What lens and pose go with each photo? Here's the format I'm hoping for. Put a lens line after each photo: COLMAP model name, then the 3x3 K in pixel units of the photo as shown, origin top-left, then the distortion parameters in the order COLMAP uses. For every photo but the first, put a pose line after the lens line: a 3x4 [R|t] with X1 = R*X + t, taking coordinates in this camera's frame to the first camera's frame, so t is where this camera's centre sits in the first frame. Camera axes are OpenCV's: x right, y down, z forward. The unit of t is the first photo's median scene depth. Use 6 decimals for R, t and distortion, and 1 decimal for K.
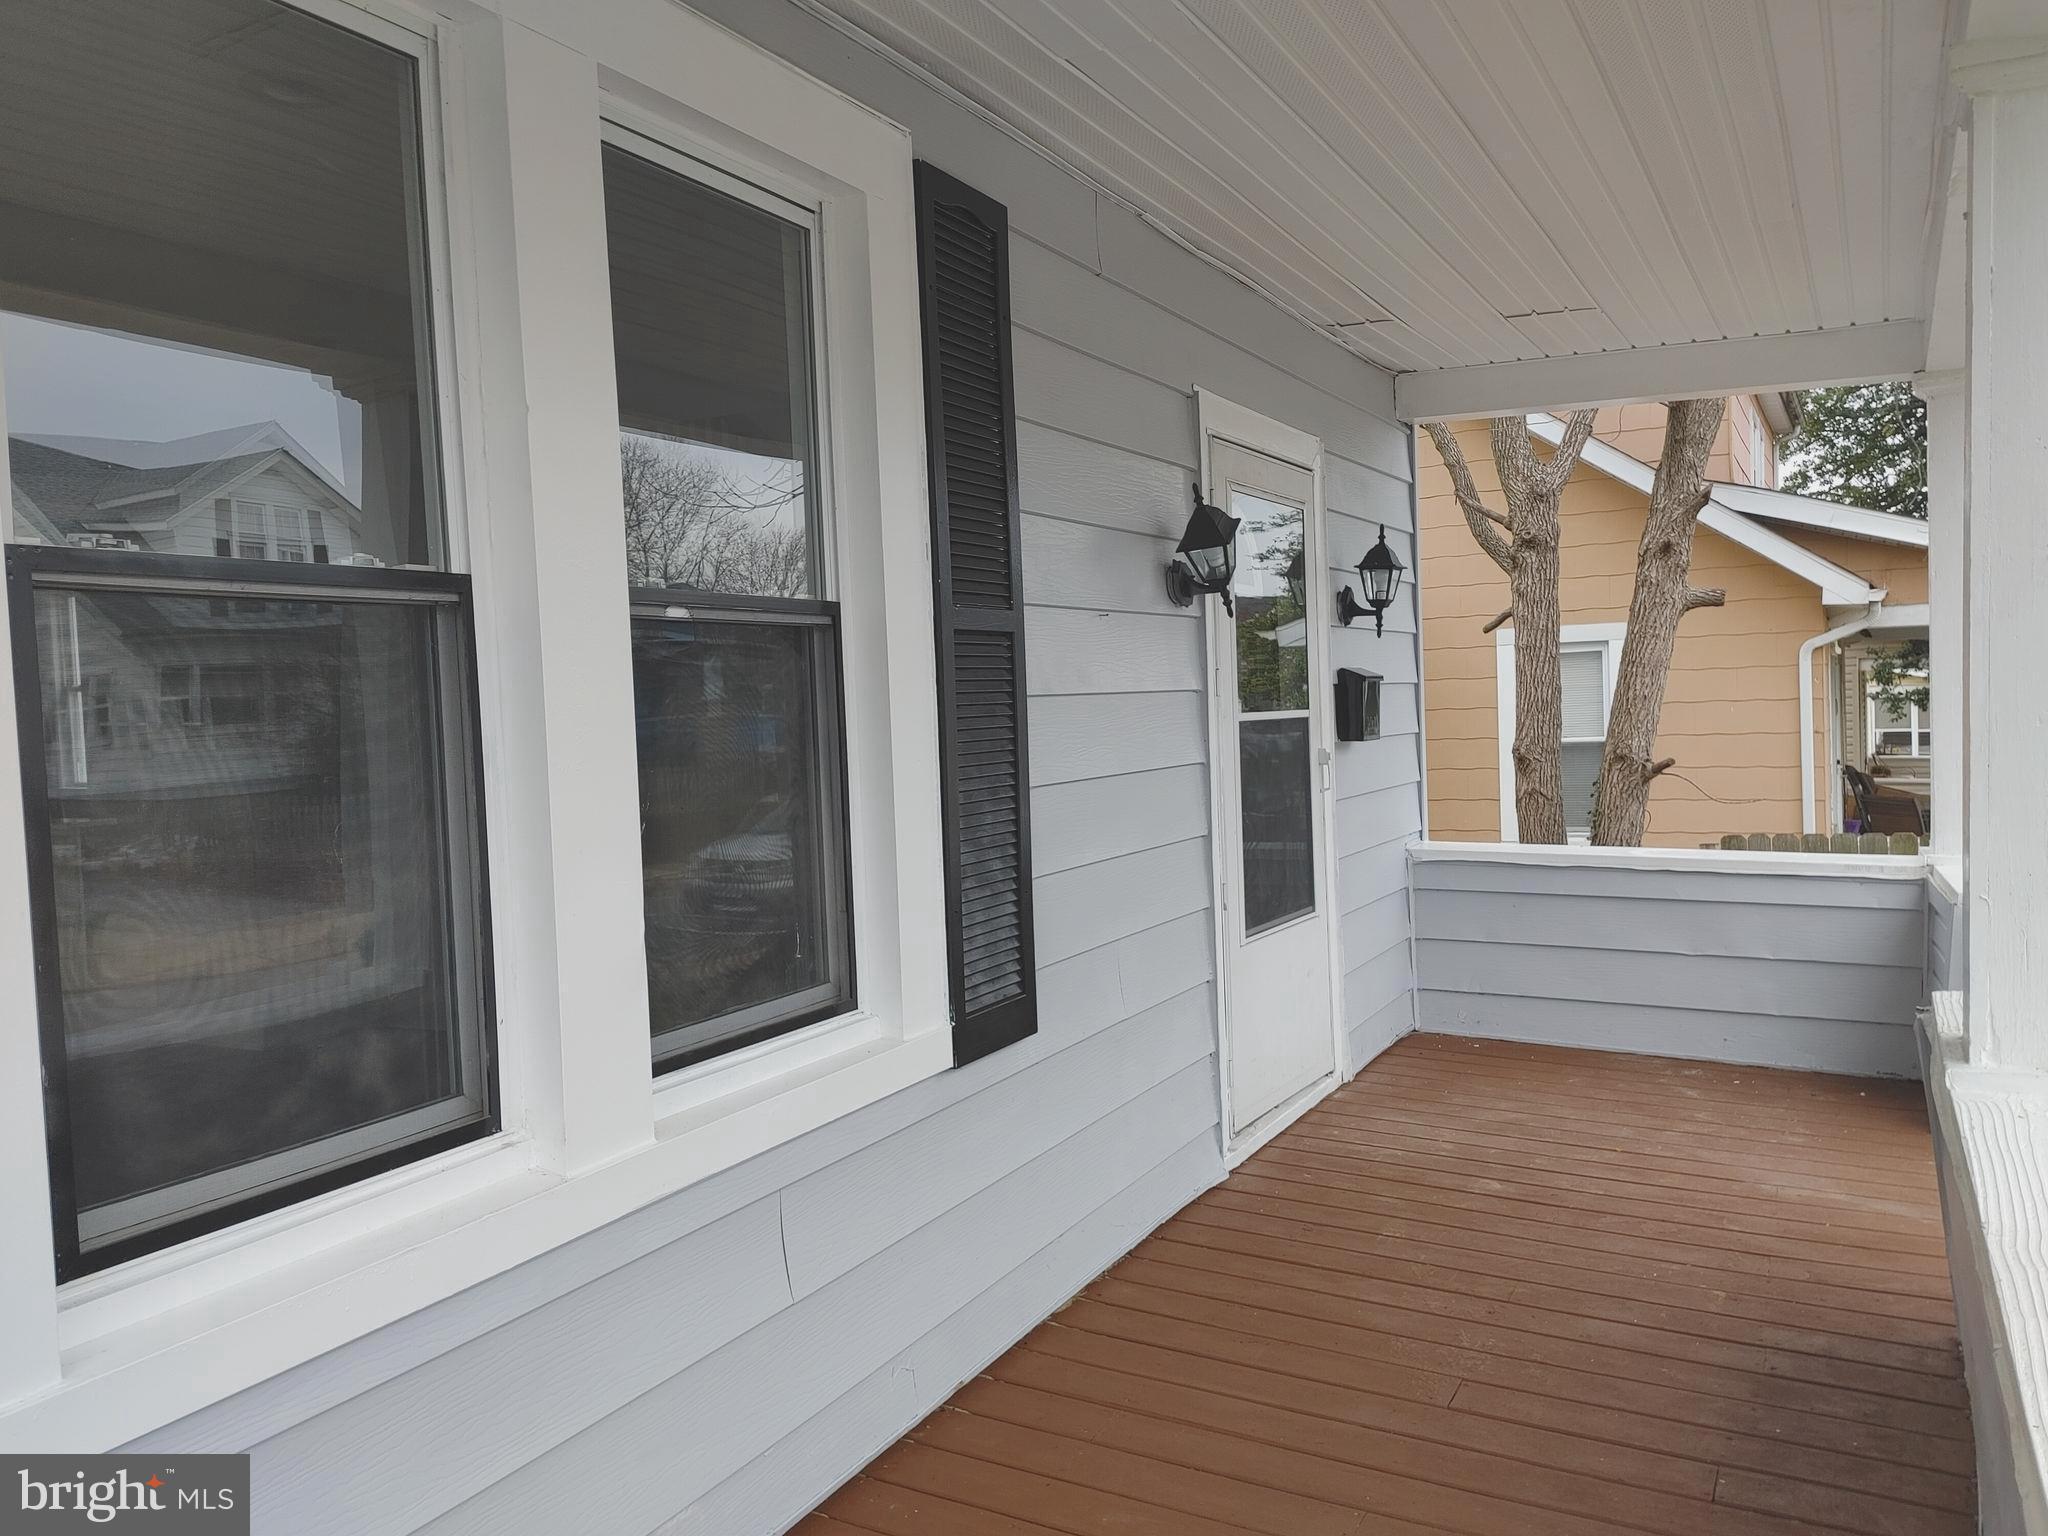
lens RADIAL K [[1566.8, 0, 1036.3], [0, 1566.8, 760.5], [0, 0, 1]] dist [0.124401, -0.148089]
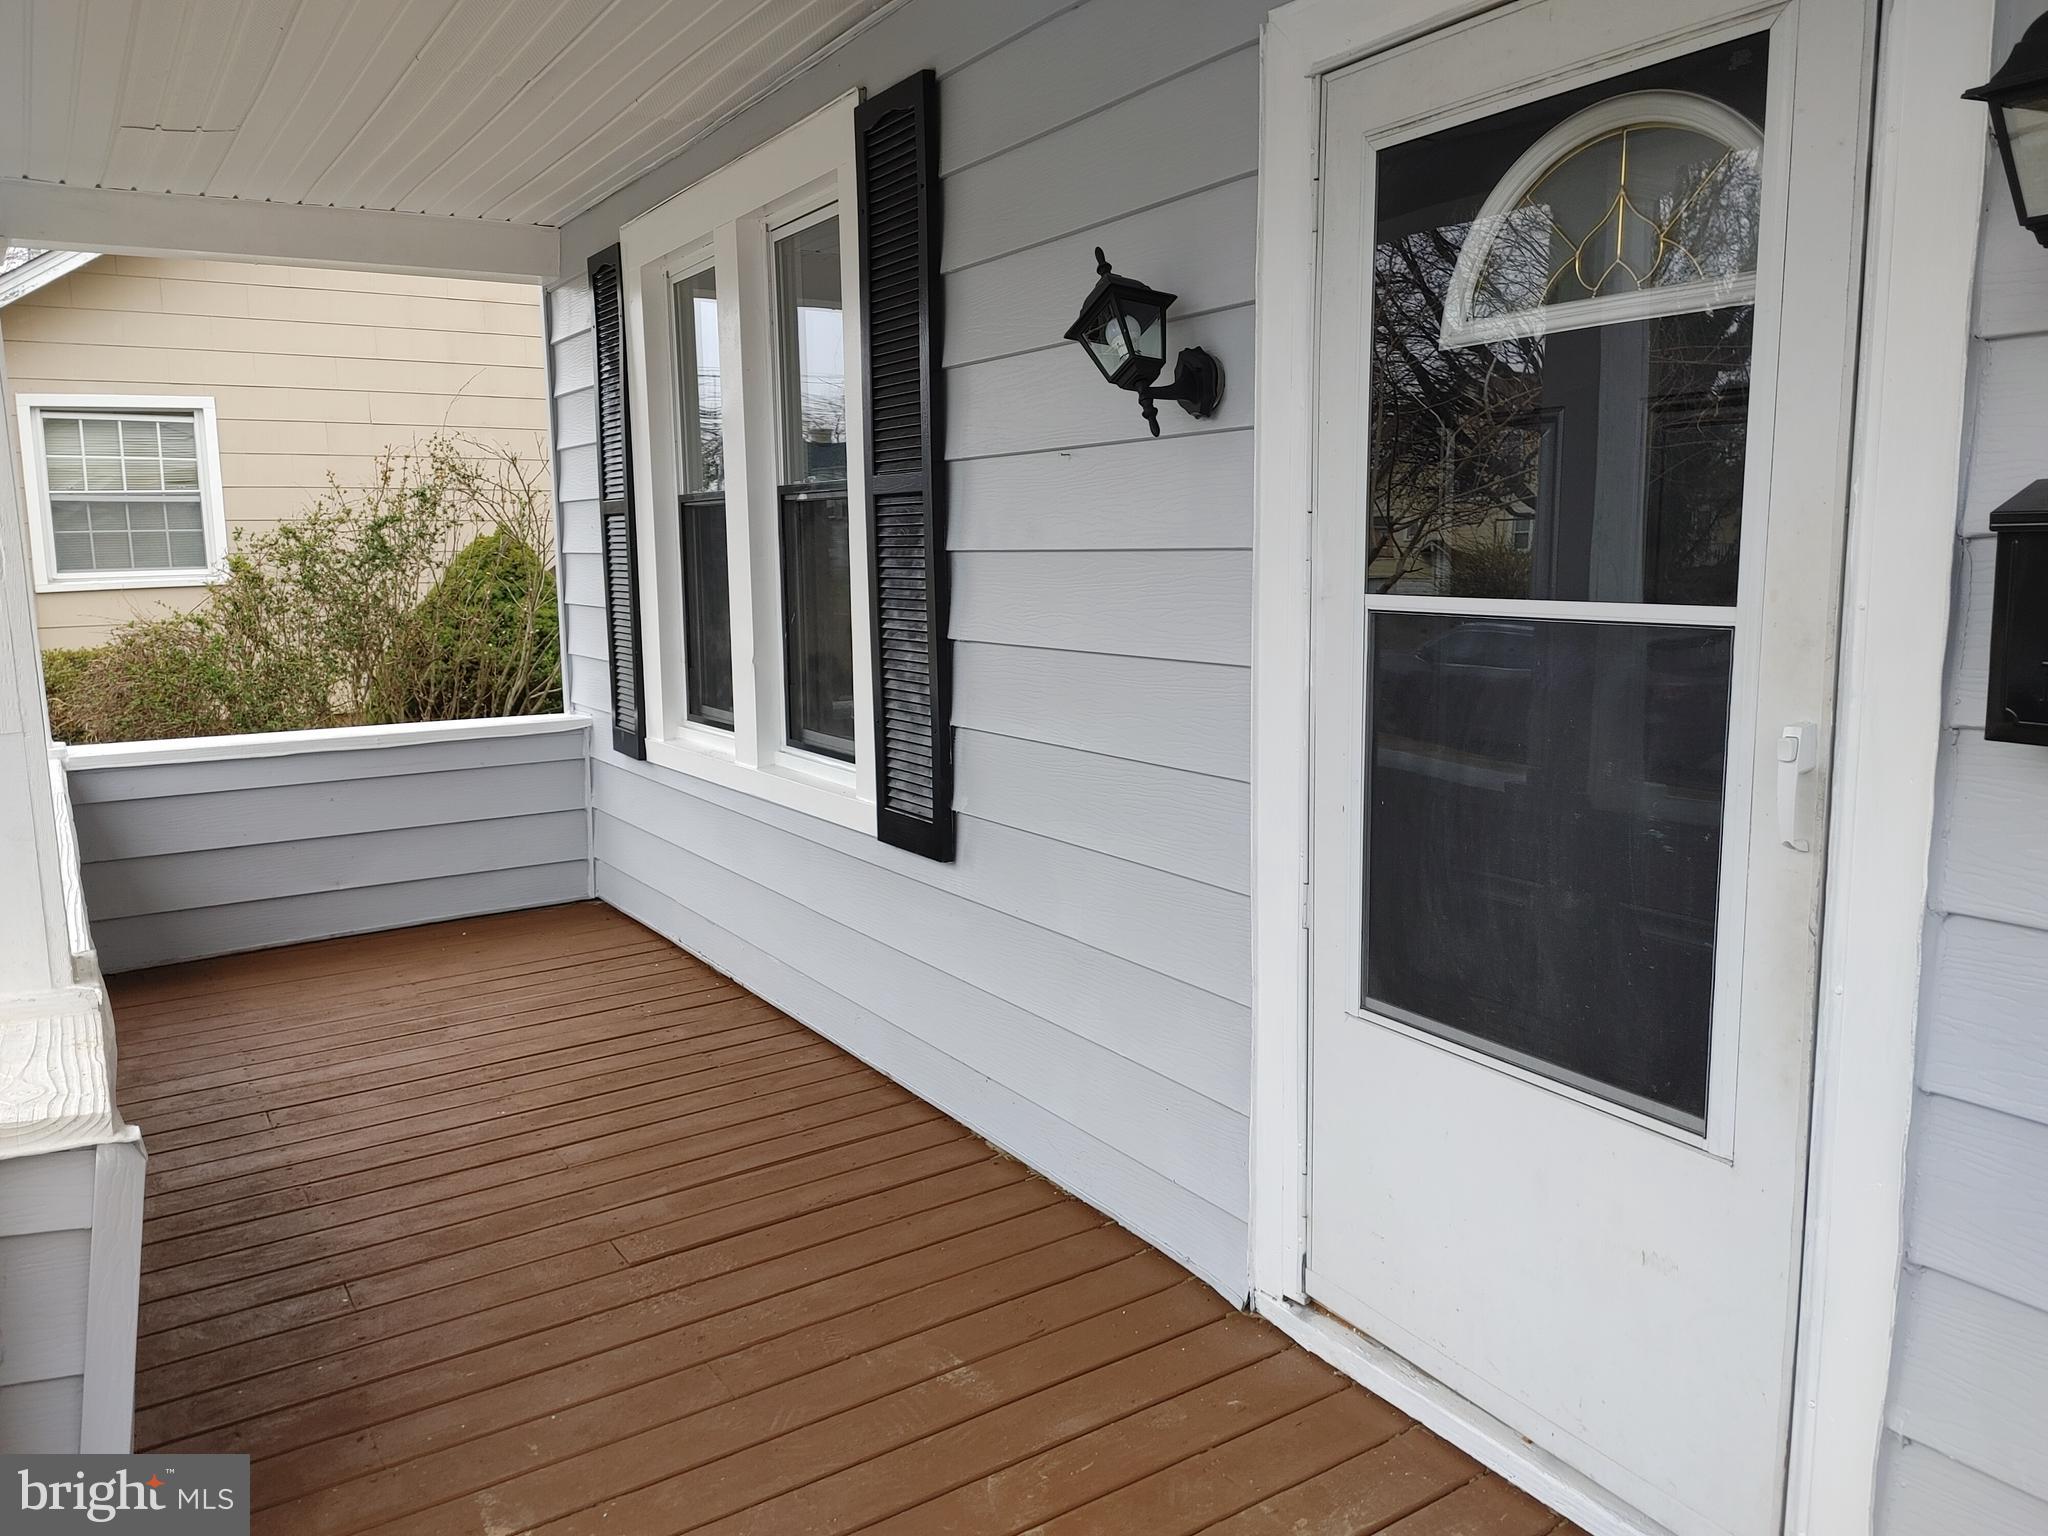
lens RADIAL K [[1566.8, 0, 1036.3], [0, 1566.8, 760.5], [0, 0, 1]] dist [0.124401, -0.148089]
pose [[-0.512278, 0.161109, -0.843573, 0.922737], [-0.001097, 0.982123, 0.188236, -0.107480], [0.858819, 0.097355, -0.502943, 1.686792]]
